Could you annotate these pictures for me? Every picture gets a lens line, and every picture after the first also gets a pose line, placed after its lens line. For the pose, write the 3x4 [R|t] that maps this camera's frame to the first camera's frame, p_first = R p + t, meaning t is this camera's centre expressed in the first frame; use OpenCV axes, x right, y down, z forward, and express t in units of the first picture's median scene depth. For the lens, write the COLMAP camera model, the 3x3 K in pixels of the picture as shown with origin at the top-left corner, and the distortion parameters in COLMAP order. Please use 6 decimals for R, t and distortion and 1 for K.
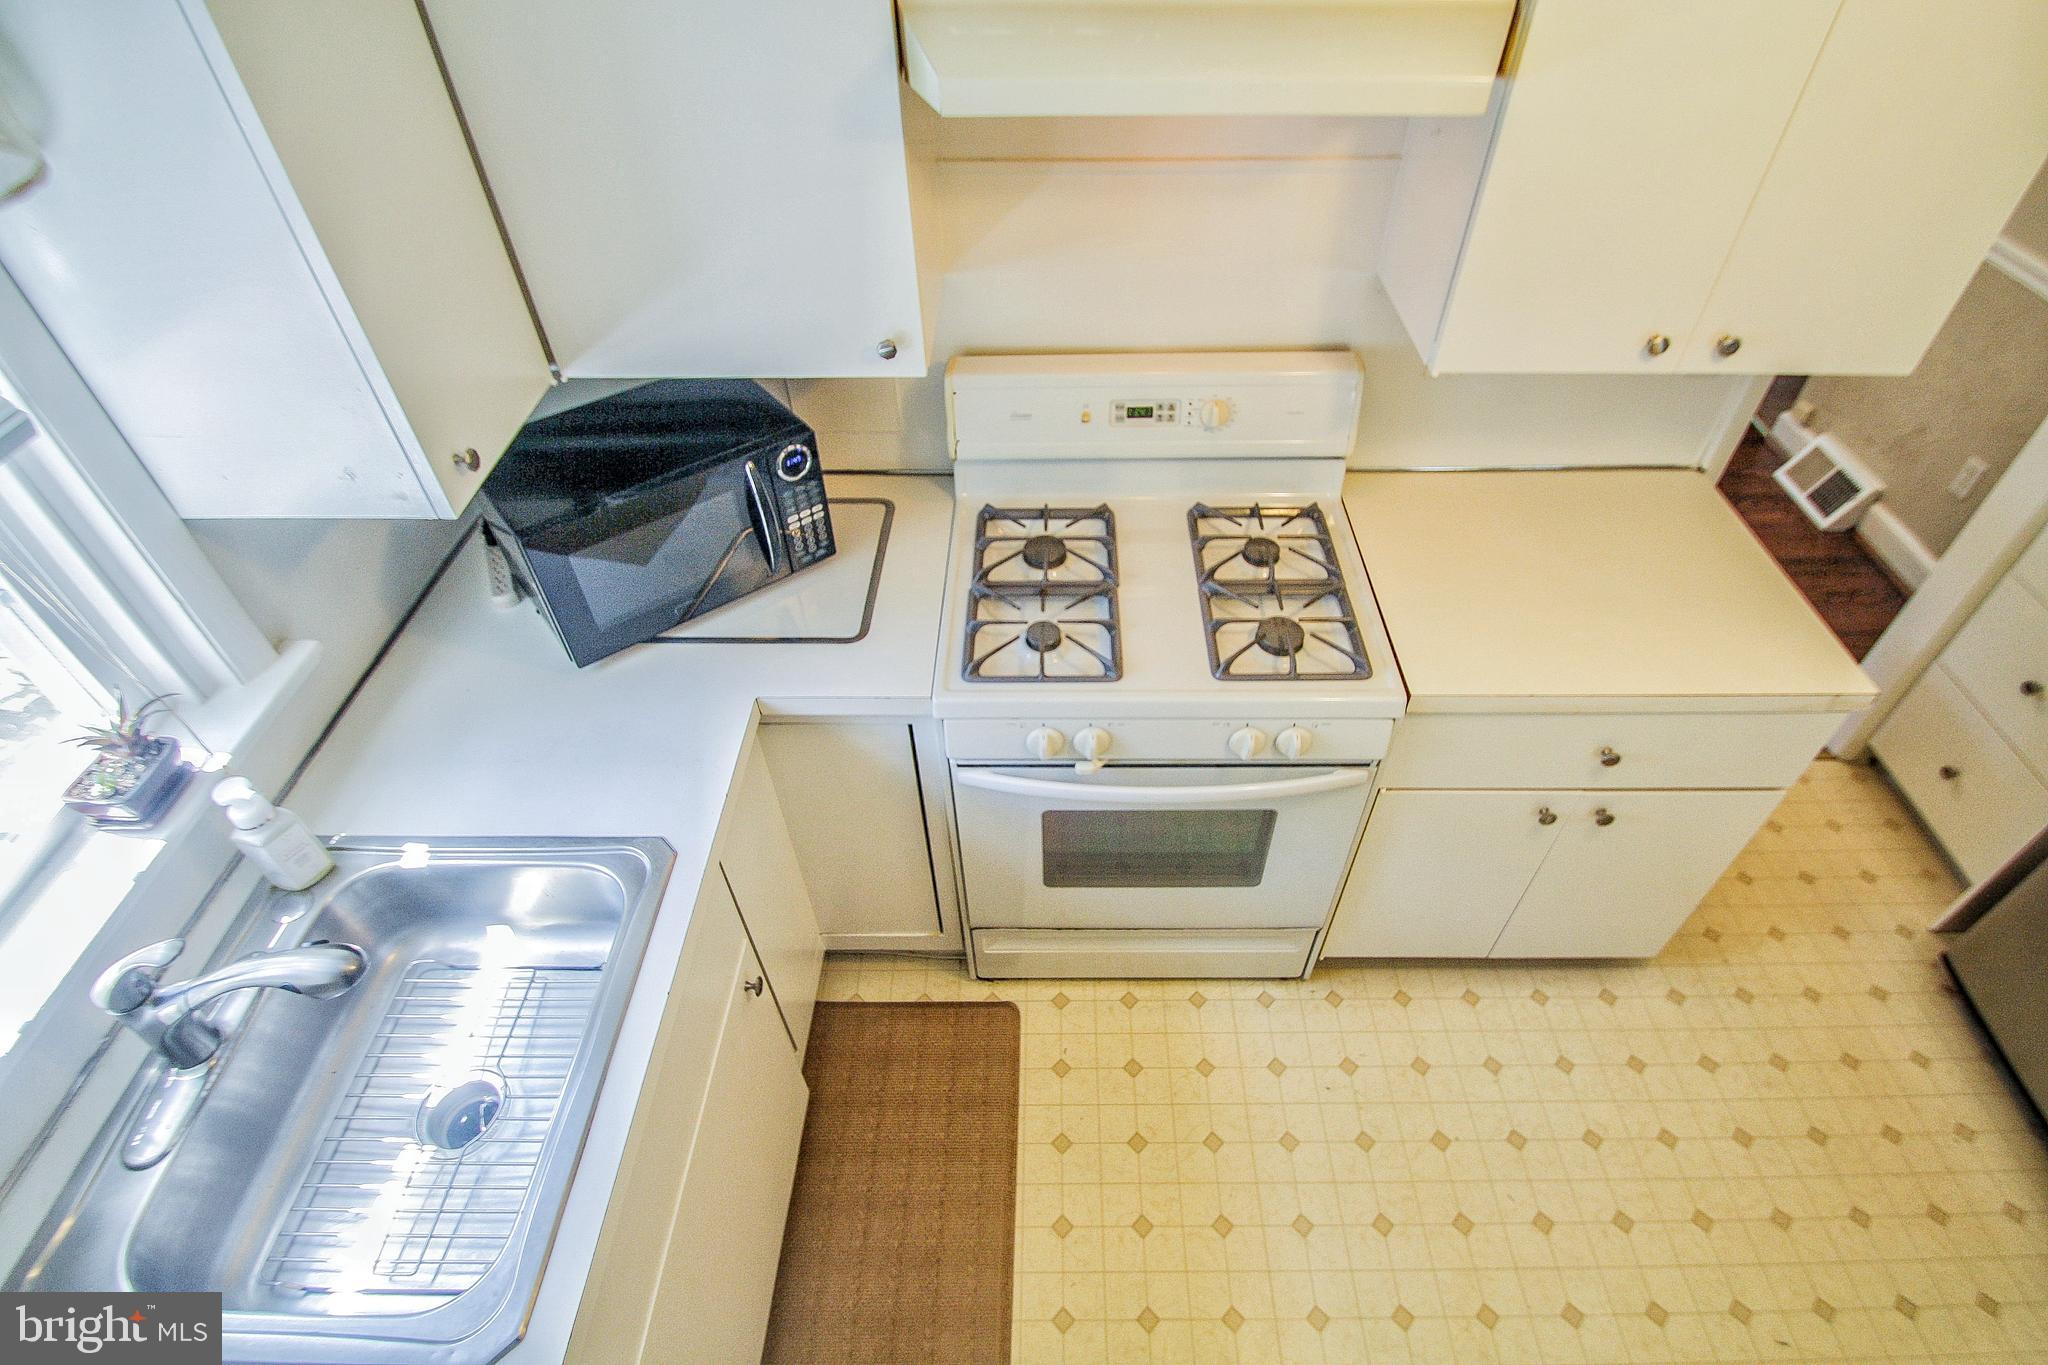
lens RADIAL K [[998.2, 0, 1039.0], [0, 998.2, 676.8], [0, 0, 1]] dist [0.001369, 0.000110]
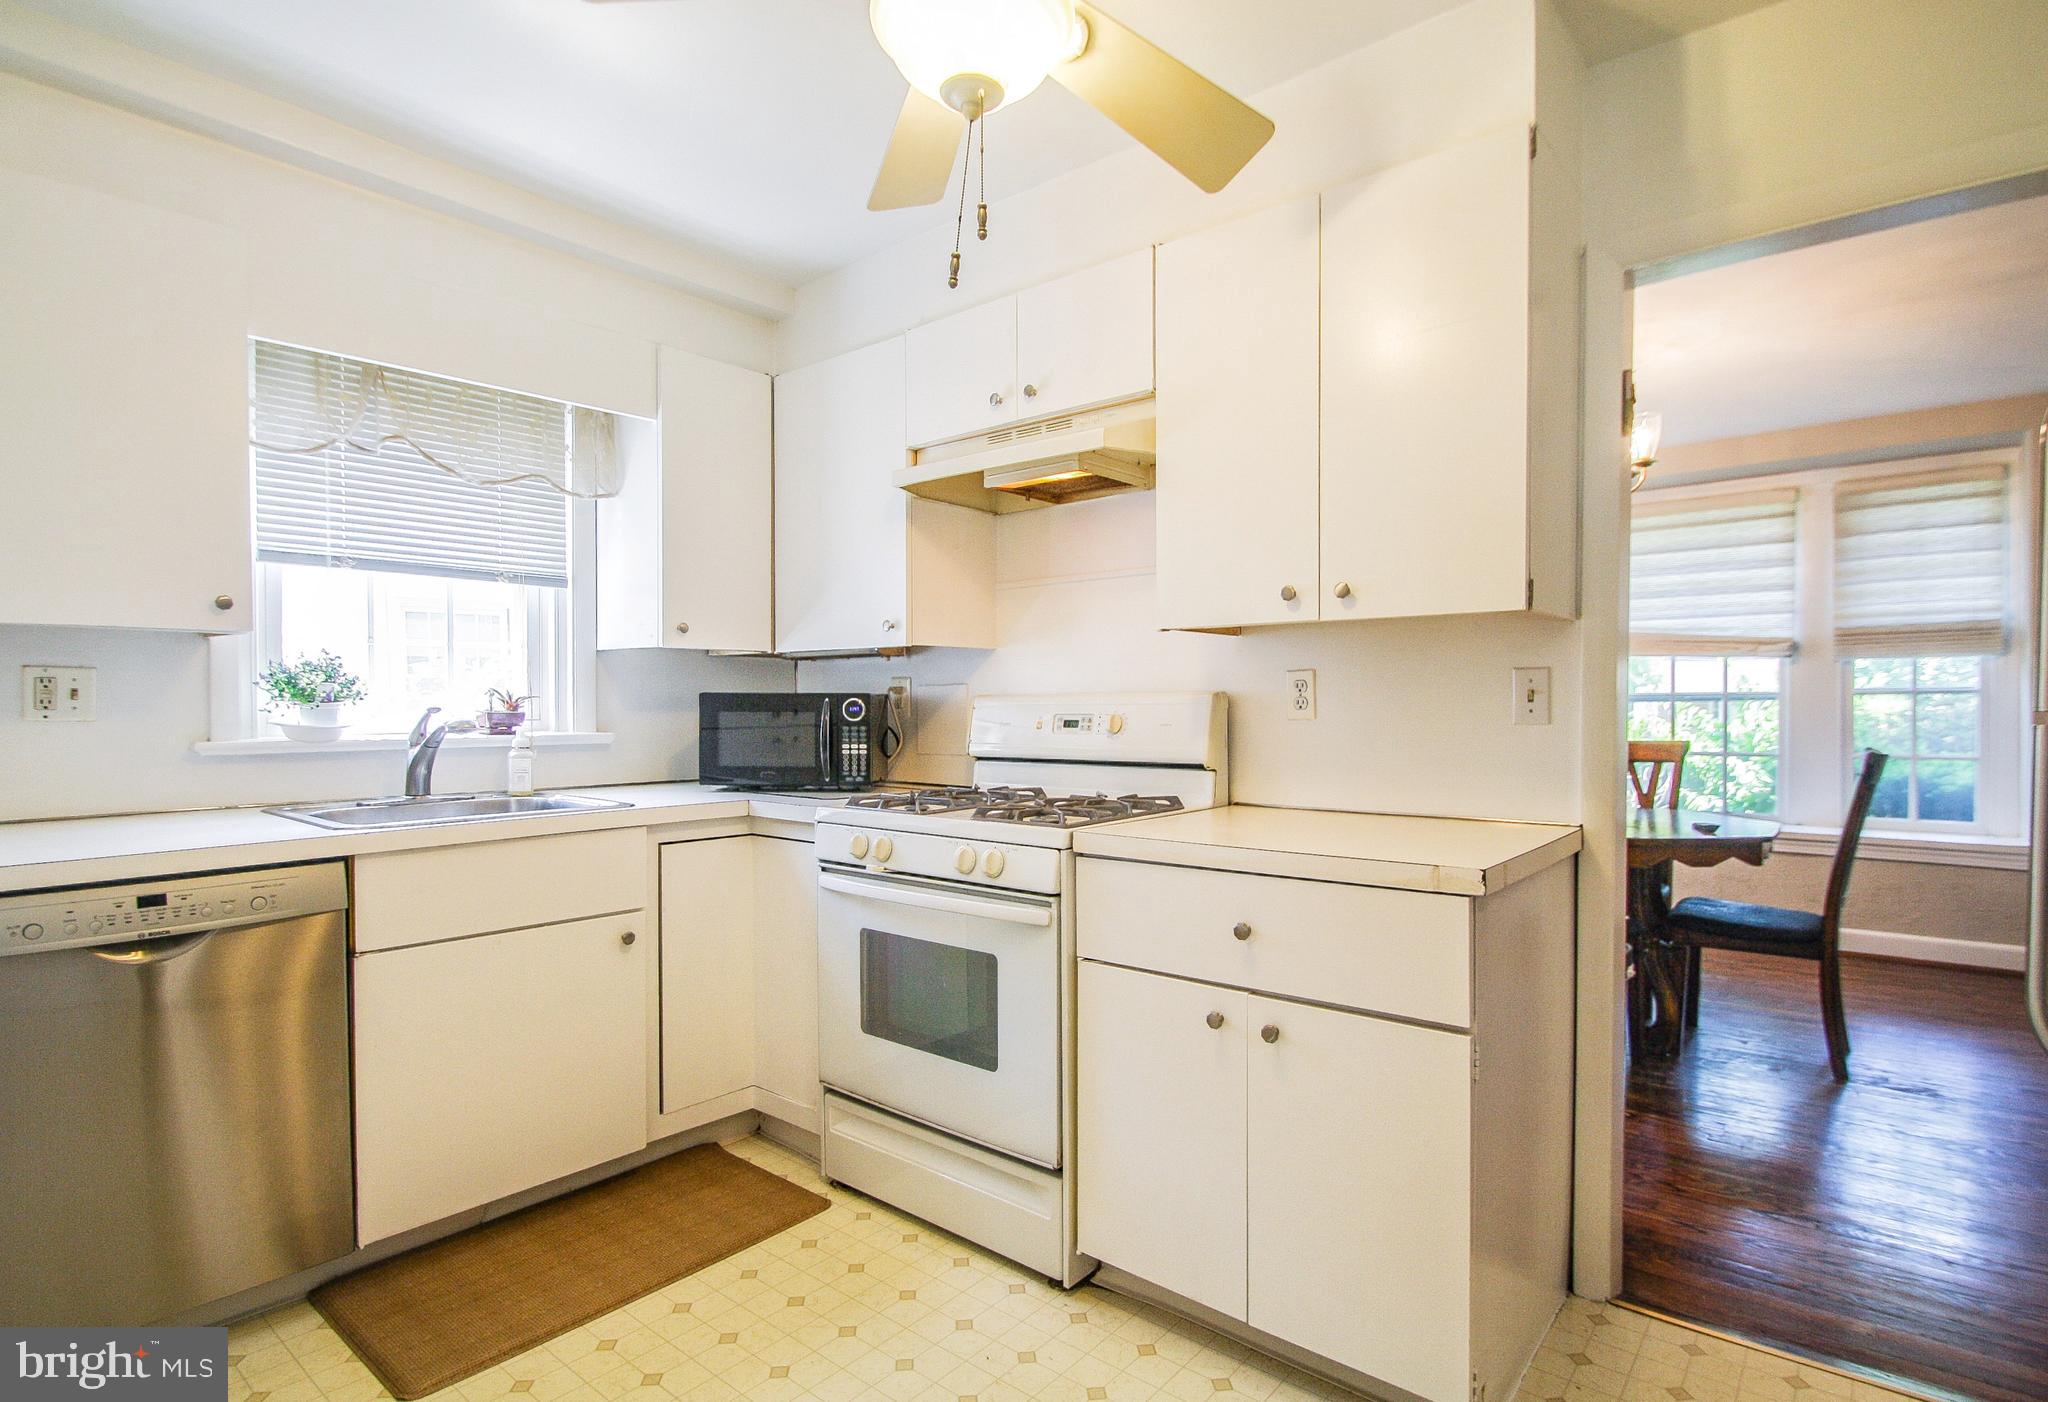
lens RADIAL K [[1005.0, 0, 1029.1], [0, 1005.0, 724.8], [0, 0, 1]] dist [-0.021891, 0.000072]
pose [[0.772932, 0.012678, -0.634362, 0.952474], [-0.447856, 0.719118, -0.531314, 0.514317], [0.449446, 0.694772, 0.561507, 0.179992]]
